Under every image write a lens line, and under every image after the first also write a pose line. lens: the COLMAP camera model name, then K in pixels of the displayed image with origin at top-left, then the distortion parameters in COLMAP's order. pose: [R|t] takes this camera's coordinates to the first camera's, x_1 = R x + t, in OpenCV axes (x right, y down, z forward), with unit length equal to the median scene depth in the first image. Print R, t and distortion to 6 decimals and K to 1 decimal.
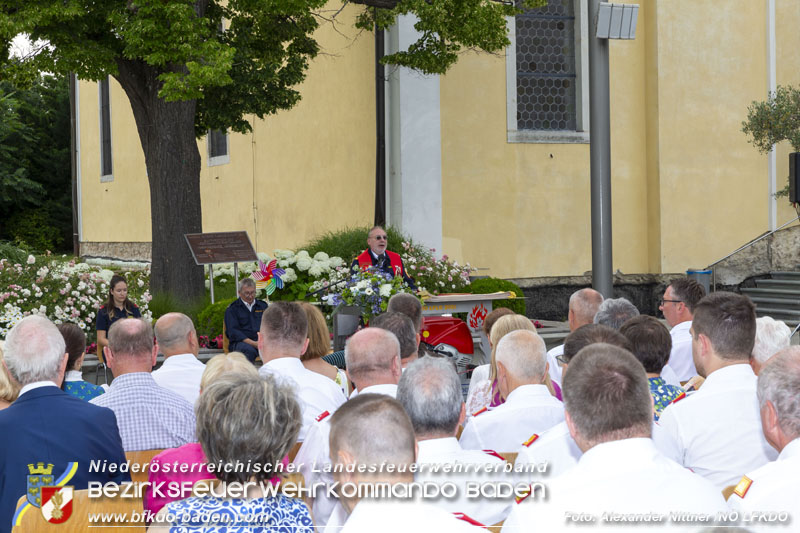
lens RADIAL K [[1675.1, 0, 400.4], [0, 1675.1, 266.4], [0, 0, 1]] dist [-0.054758, 0.000000]
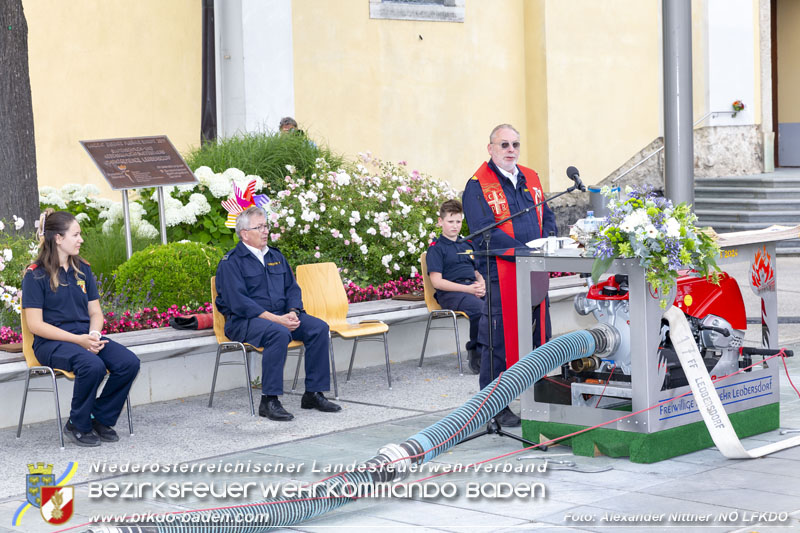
lens RADIAL K [[1675.1, 0, 399.6], [0, 1675.1, 267.3], [0, 0, 1]] dist [-0.054758, 0.000000]
pose [[0.939440, -0.032139, 0.341202, -0.180708], [0.015489, 0.998557, 0.051412, -0.002092], [-0.342363, -0.043014, 0.938583, 0.302758]]
